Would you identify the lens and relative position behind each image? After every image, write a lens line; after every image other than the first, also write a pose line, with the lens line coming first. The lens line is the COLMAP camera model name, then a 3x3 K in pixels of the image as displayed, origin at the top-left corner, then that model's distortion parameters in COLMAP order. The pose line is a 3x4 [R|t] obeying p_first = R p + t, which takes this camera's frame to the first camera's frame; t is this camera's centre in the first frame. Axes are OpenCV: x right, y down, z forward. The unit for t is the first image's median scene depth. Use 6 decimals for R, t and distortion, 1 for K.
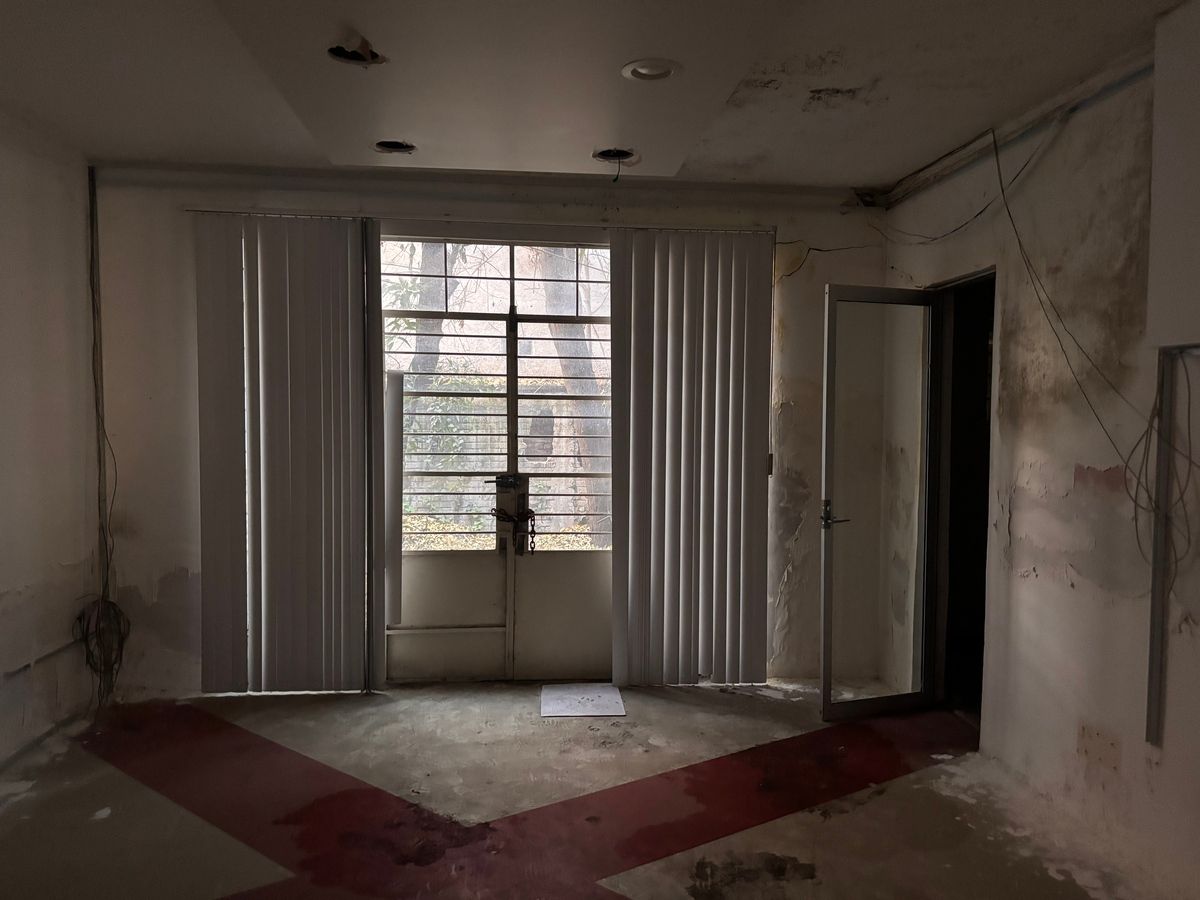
lens RADIAL K [[930.5, 0, 606.5], [0, 930.5, 444.4], [0, 0, 1]] dist [0.057512, -0.052880]
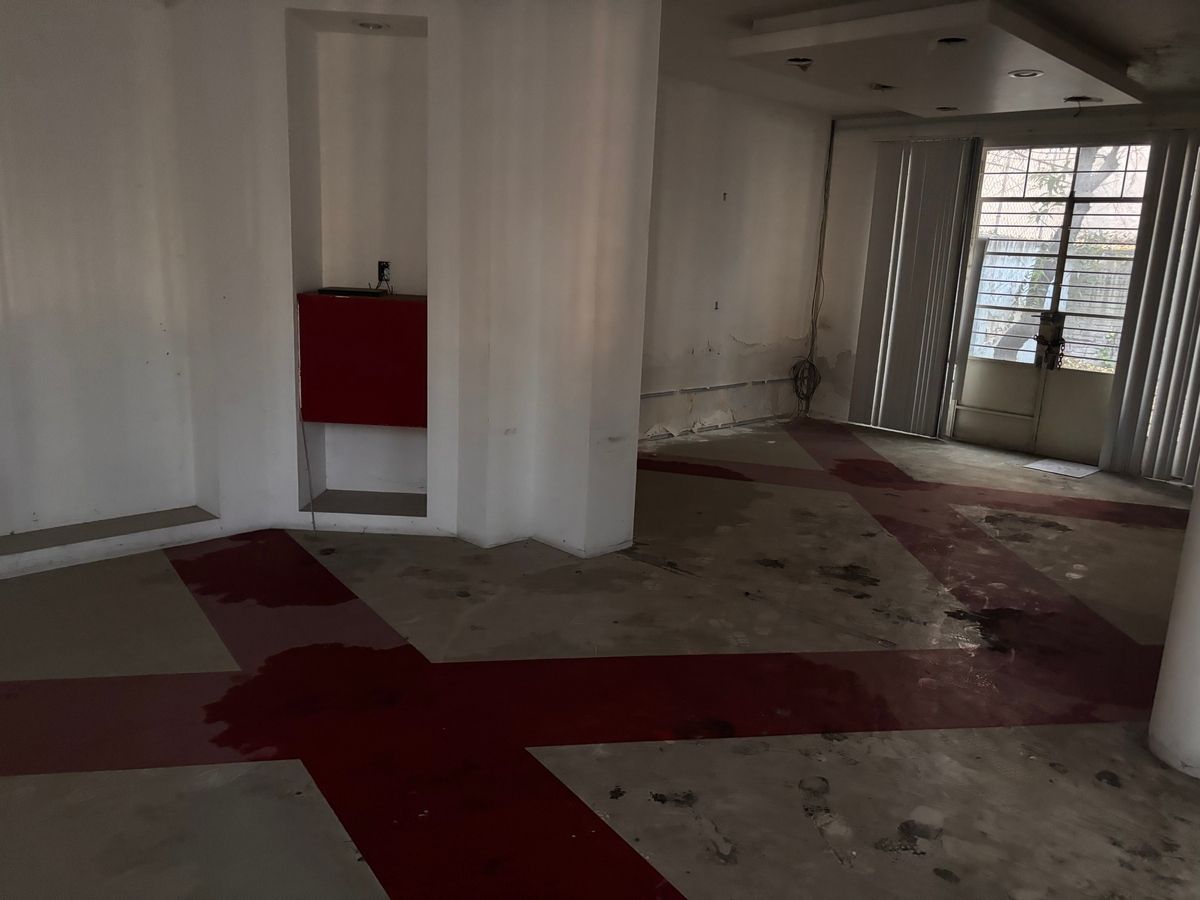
lens RADIAL K [[930.5, 0, 606.5], [0, 930.5, 444.4], [0, 0, 1]] dist [0.057512, -0.052880]
pose [[0.627040, 0.177768, -0.758432, 0.605764], [-0.090728, 0.983653, 0.155547, 0.069977], [0.773685, -0.028724, 0.632919, -0.455954]]
